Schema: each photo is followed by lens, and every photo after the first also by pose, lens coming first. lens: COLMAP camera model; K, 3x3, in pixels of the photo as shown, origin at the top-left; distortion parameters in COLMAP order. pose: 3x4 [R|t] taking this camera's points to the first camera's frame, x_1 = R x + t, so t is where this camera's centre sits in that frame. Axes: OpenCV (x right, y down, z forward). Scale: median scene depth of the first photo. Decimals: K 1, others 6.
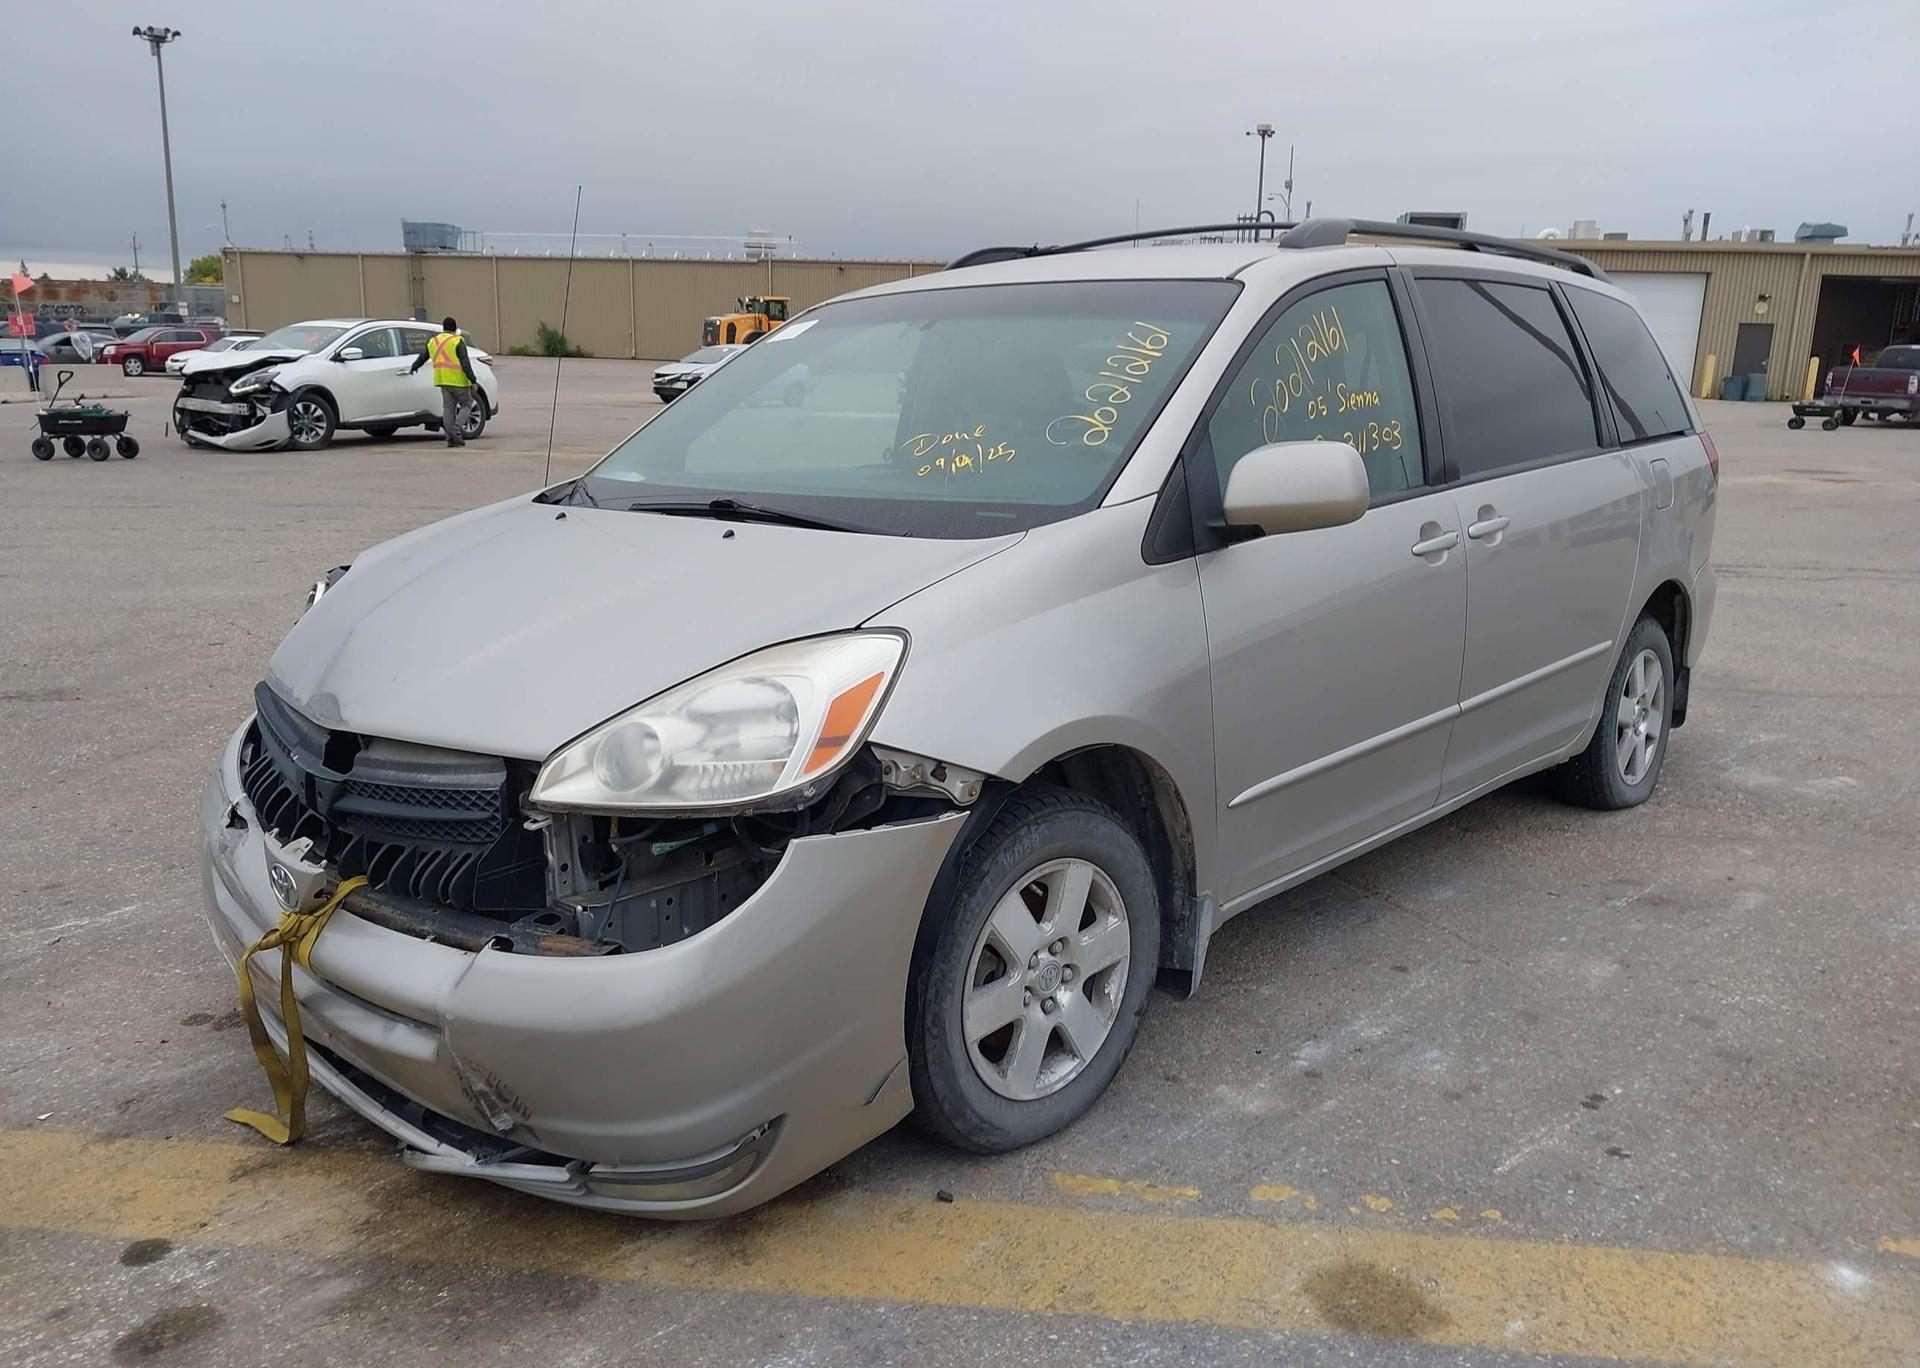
lens RADIAL K [[1514.1, 0, 947.1], [0, 1514.1, 699.5], [0, 0, 1]] dist [0.053065, -0.073973]
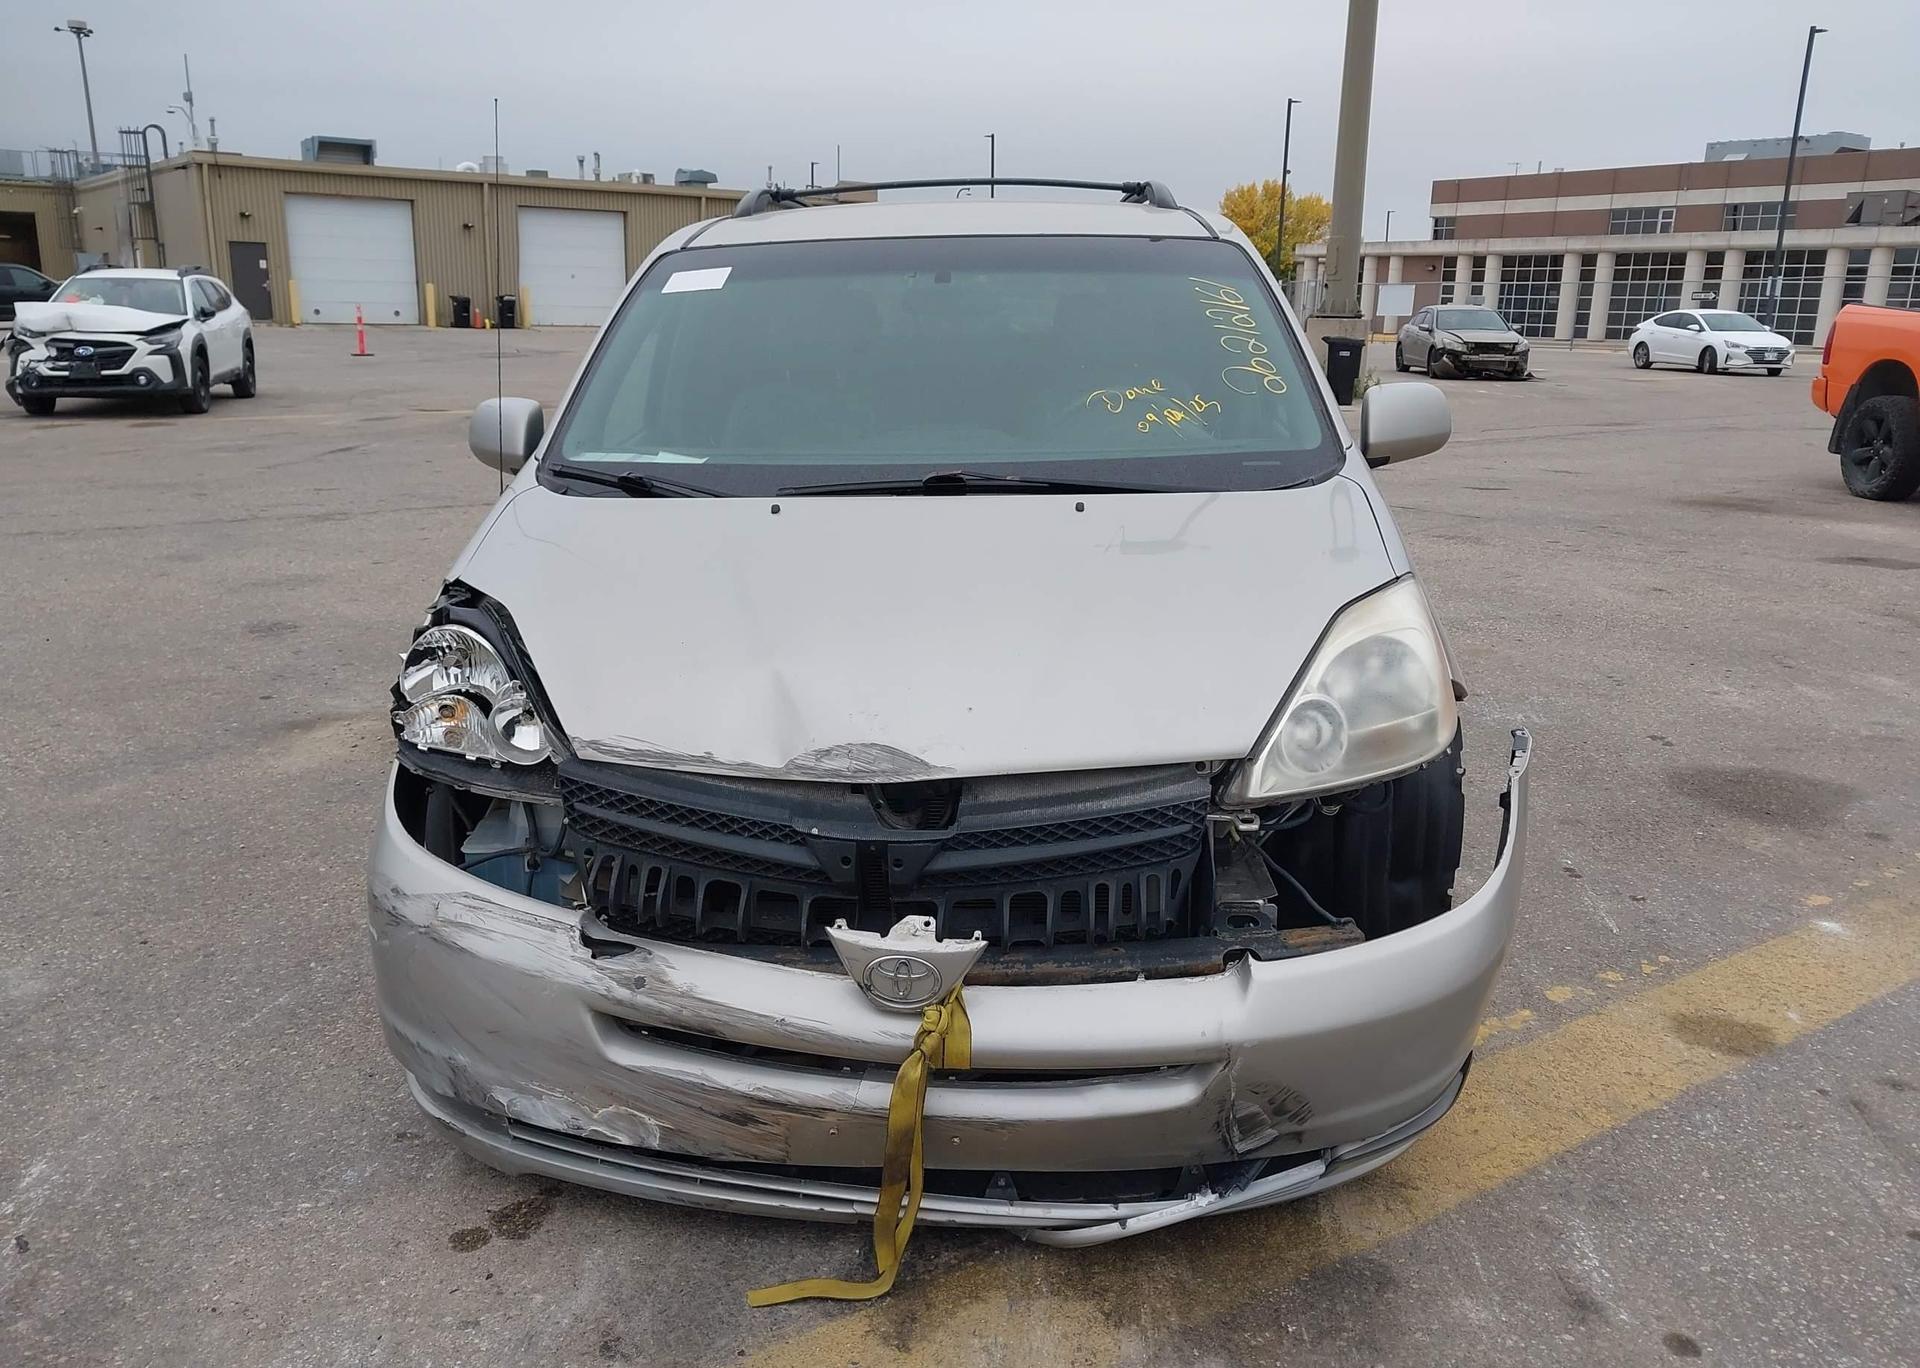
lens RADIAL K [[1514.1, 0, 960.7], [0, 1514.1, 687.2], [0, 0, 1]] dist [0.053065, -0.073973]
pose [[0.762508, -0.167584, 0.624897, -0.807874], [0.145687, 0.985539, 0.086532, -0.089764], [-0.630362, 0.025058, 0.775897, 0.311095]]
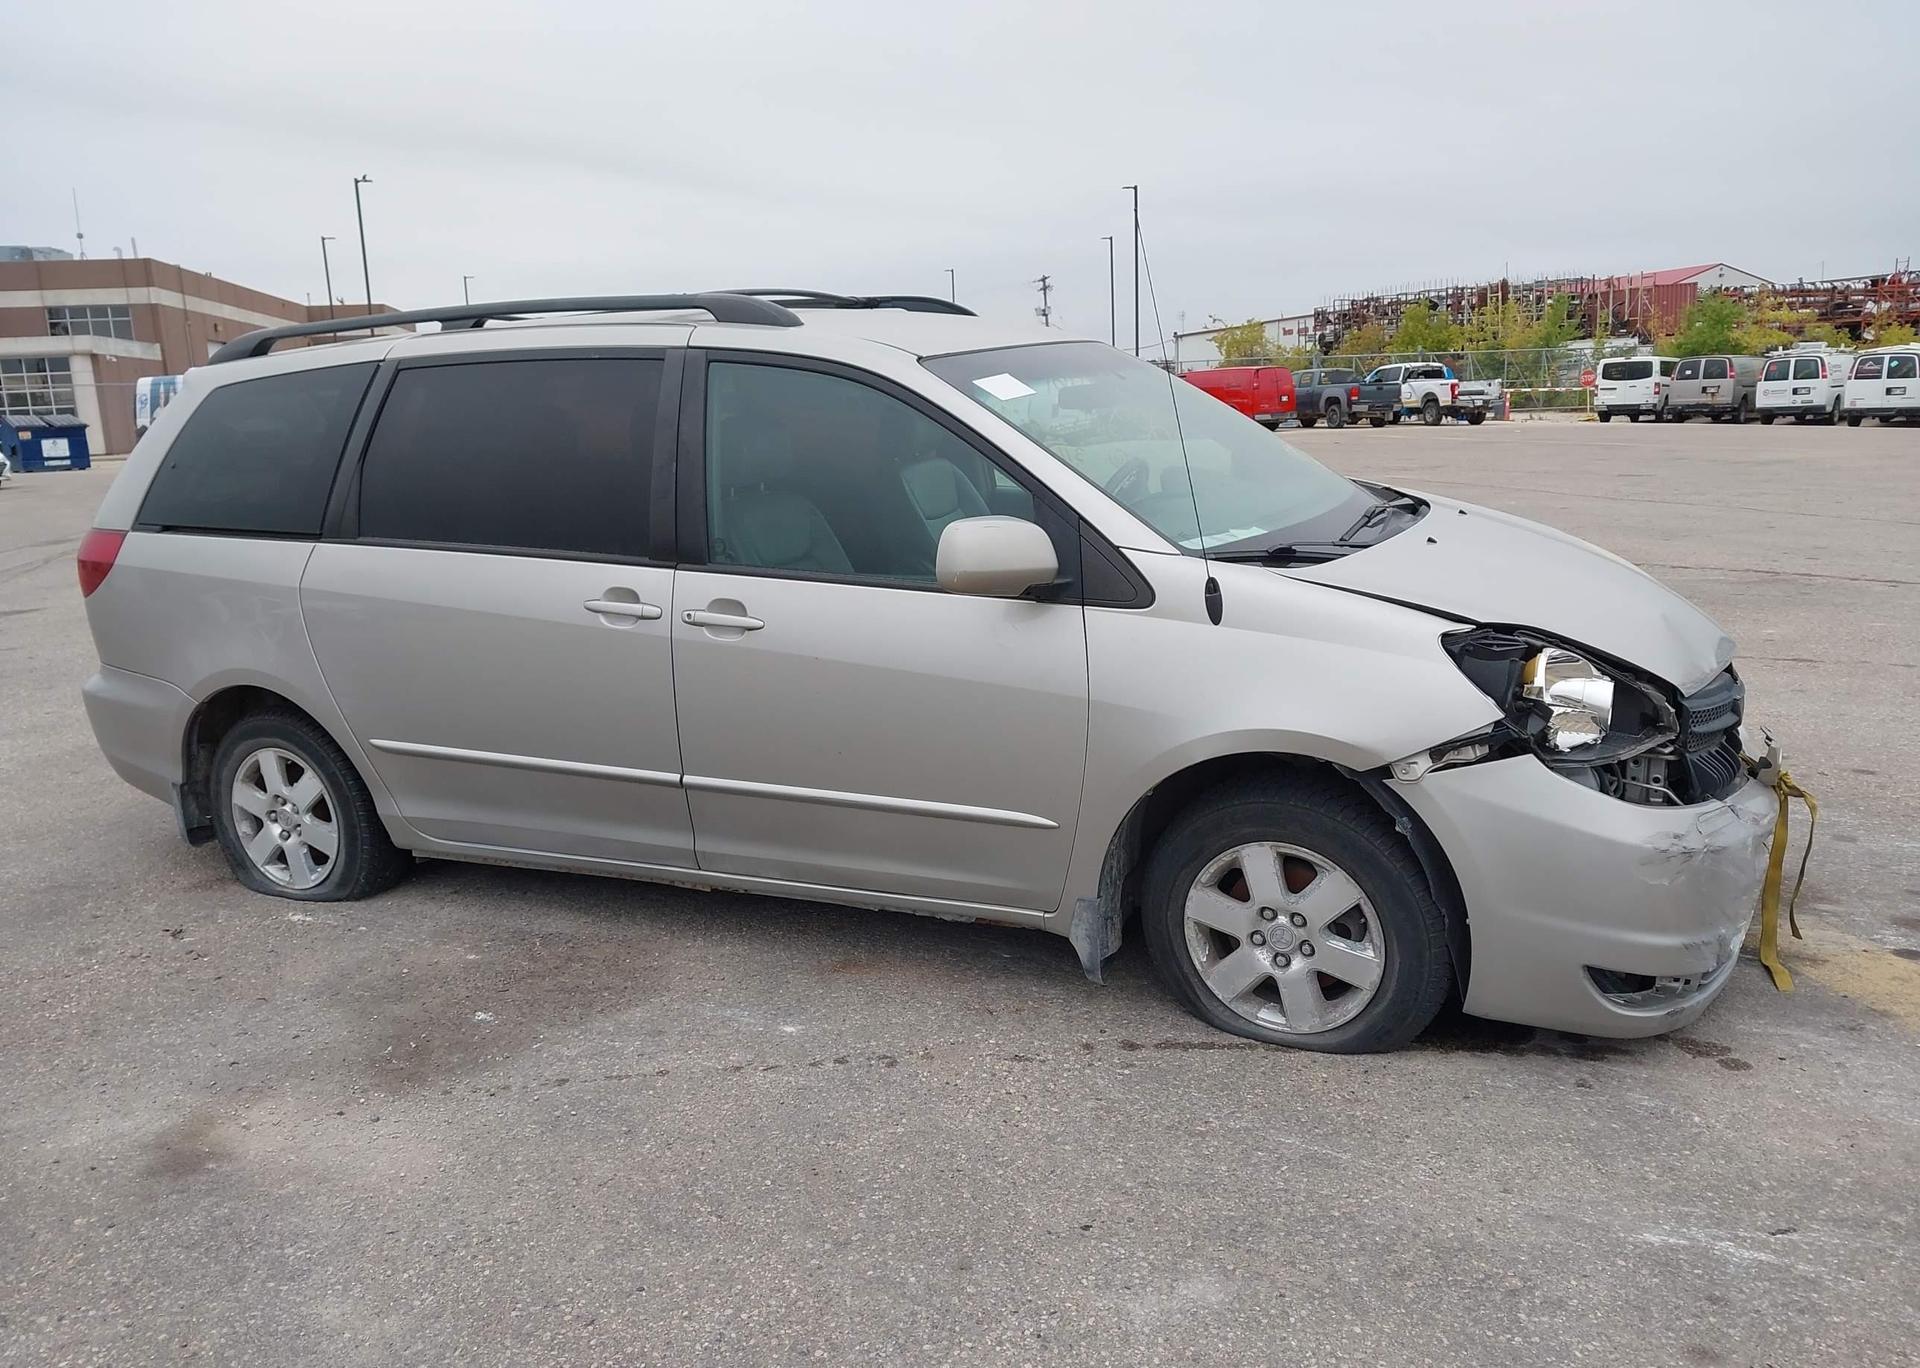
lens RADIAL K [[1514.1, 0, 959.9], [0, 1514.1, 675.5], [0, 0, 1]] dist [0.053065, -0.073973]
pose [[-0.304172, -0.186486, 0.934185, -1.357246], [0.245151, 0.932299, 0.265931, -0.459914], [-0.920533, 0.309905, -0.237862, 1.807328]]
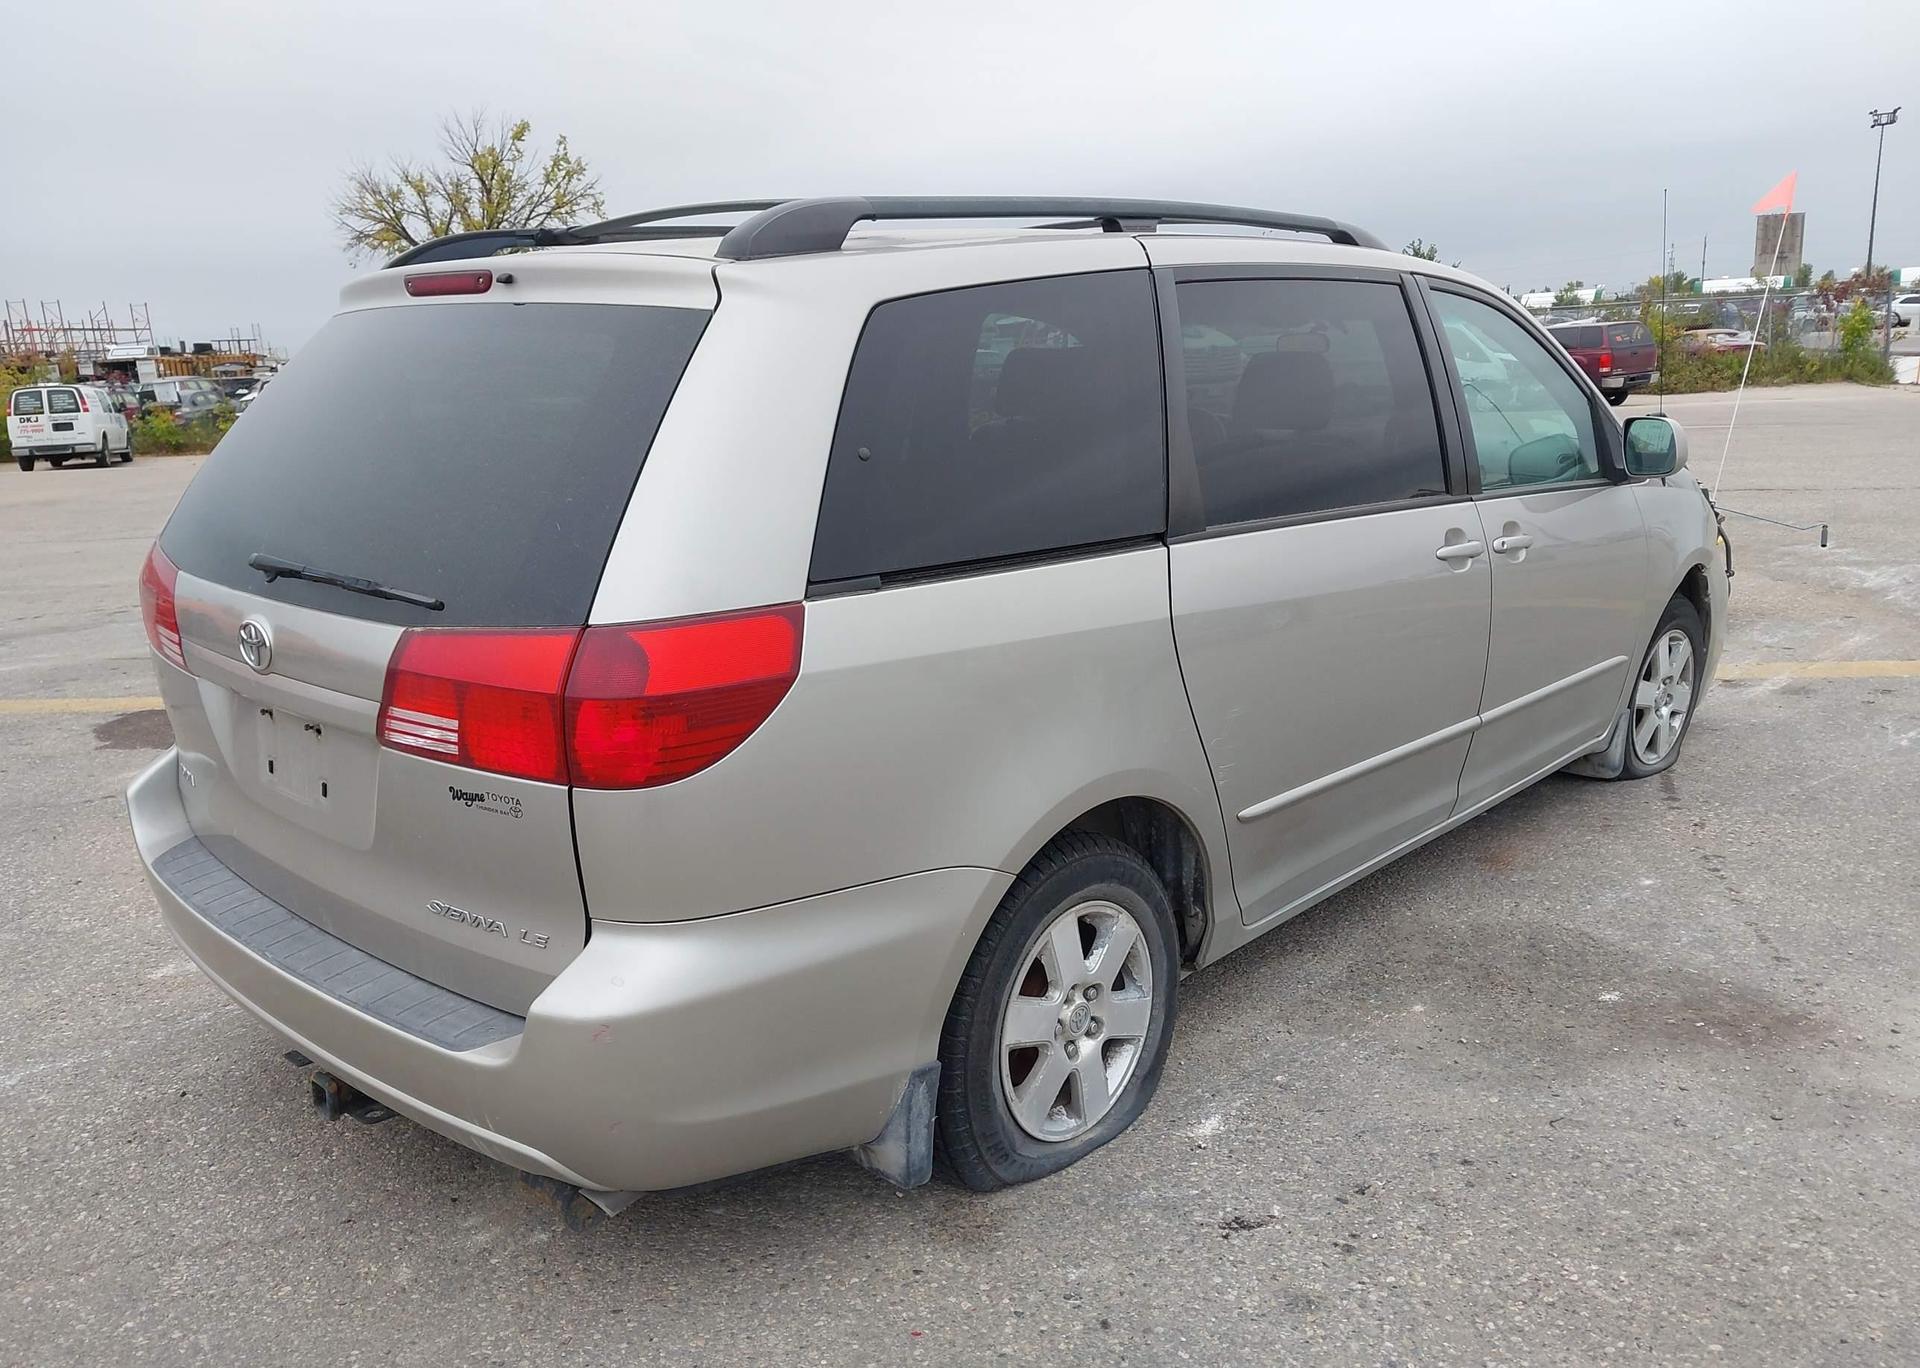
lens RADIAL K [[1514.1, 0, 953.7], [0, 1514.1, 684.0], [0, 0, 1]] dist [0.053065, -0.073973]
pose [[-0.999631, 0.026482, 0.006117, 0.378057], [0.026535, 0.902210, 0.430479, -0.675931], [0.005881, 0.430482, -0.902580, 2.892271]]
